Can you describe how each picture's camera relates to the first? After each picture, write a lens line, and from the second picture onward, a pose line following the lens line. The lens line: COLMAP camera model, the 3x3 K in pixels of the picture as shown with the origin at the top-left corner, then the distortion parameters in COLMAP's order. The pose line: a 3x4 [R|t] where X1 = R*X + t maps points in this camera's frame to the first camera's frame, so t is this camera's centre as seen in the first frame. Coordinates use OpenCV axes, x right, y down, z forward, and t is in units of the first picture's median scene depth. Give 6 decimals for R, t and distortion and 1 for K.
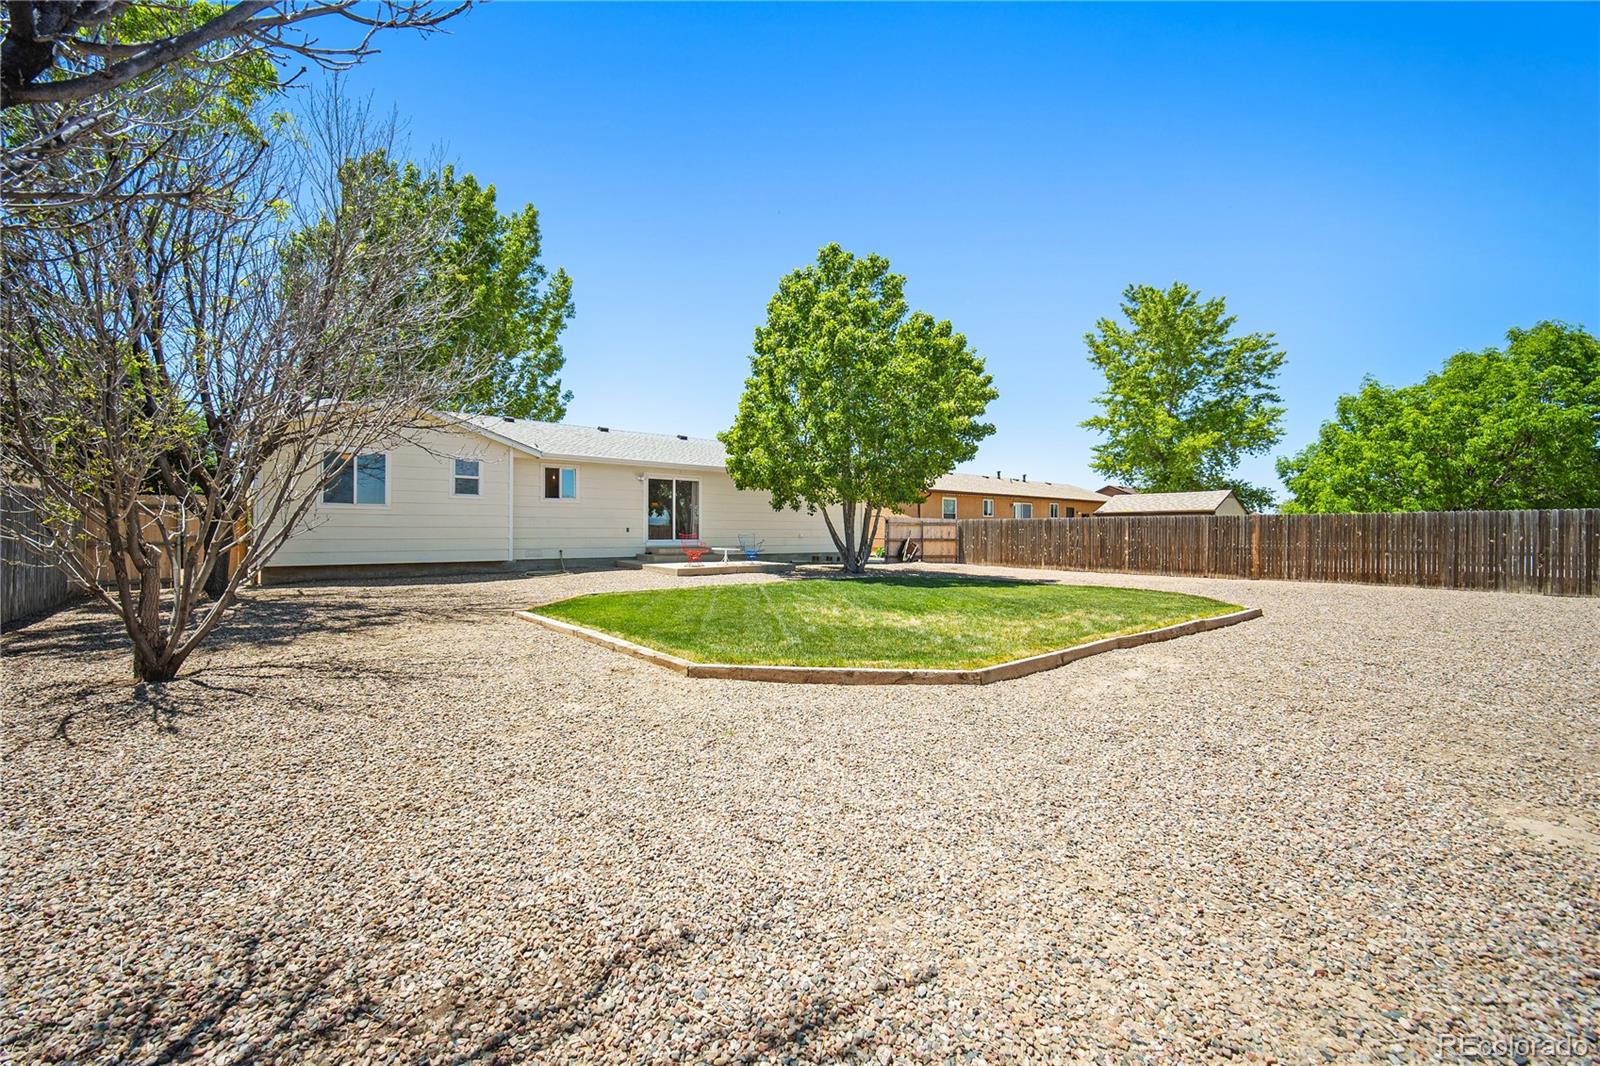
lens RADIAL K [[638.2, 0, 812.2], [0, 638.2, 530.0], [0, 0, 1]] dist [-0.004046, -0.001081]
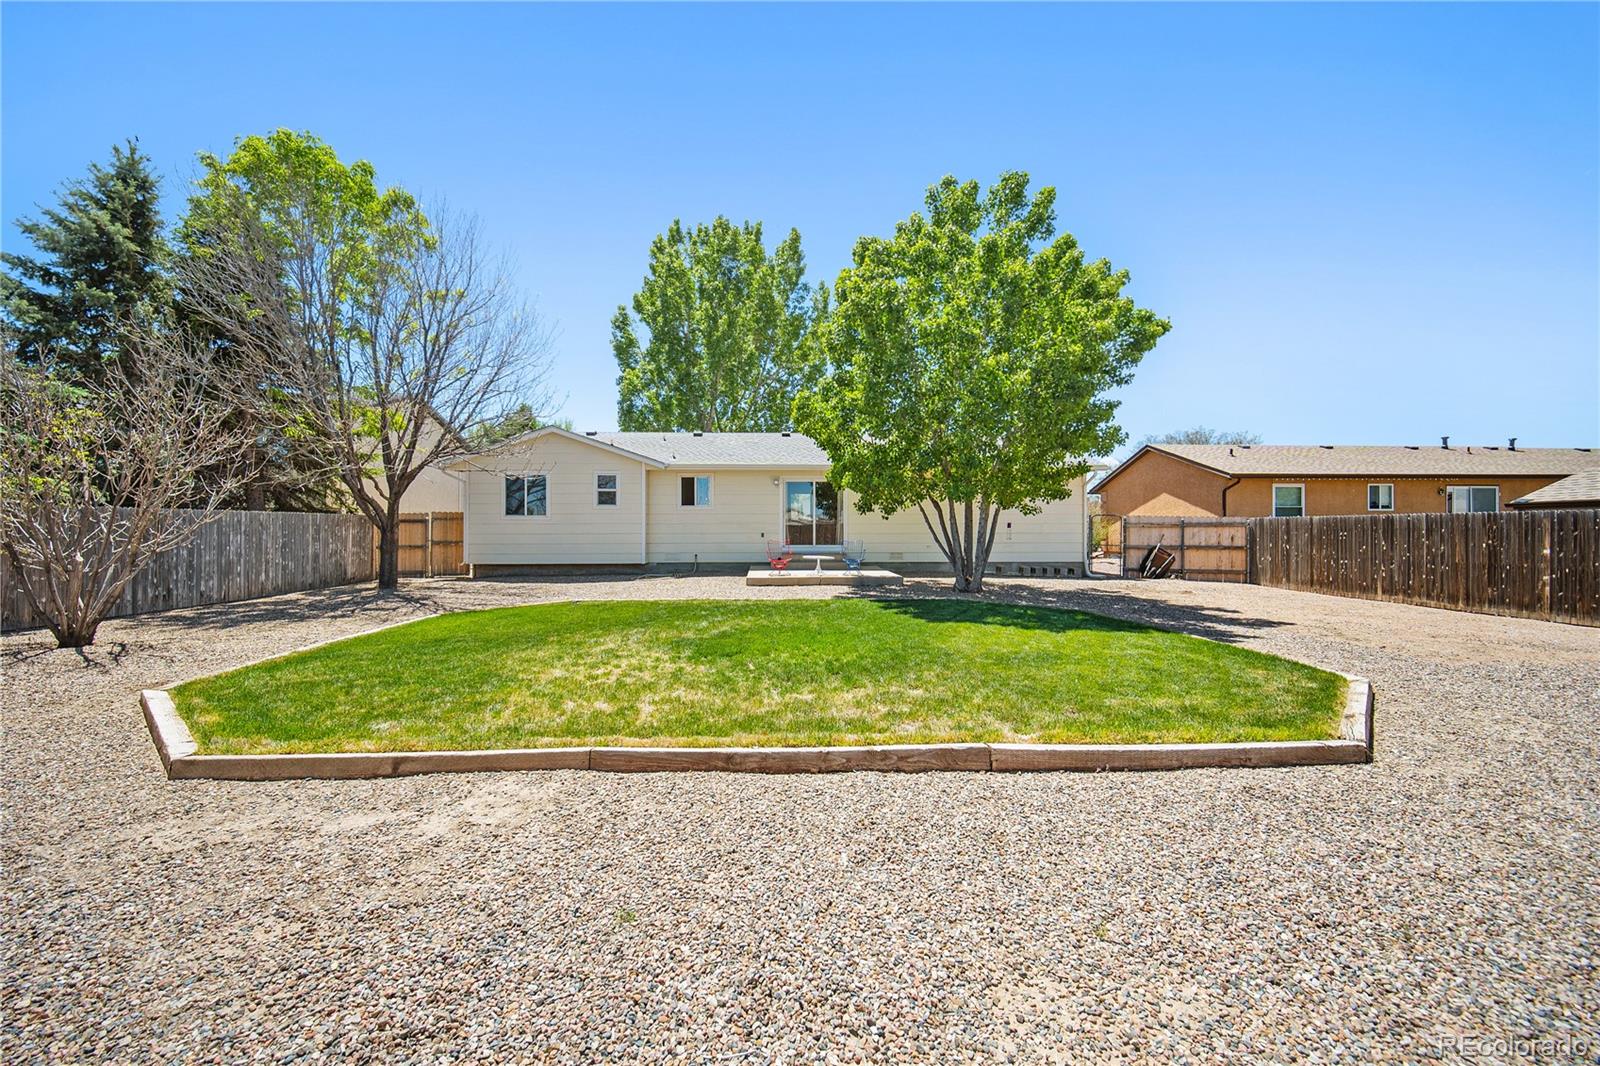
lens RADIAL K [[638.2, 0, 803.1], [0, 638.2, 532.8], [0, 0, 1]] dist [-0.004046, -0.001081]
pose [[0.798609, 0.000150, -0.601850, 0.317965], [0.004814, 0.999966, 0.006638, -0.008992], [0.601831, -0.008199, 0.798581, 0.219955]]
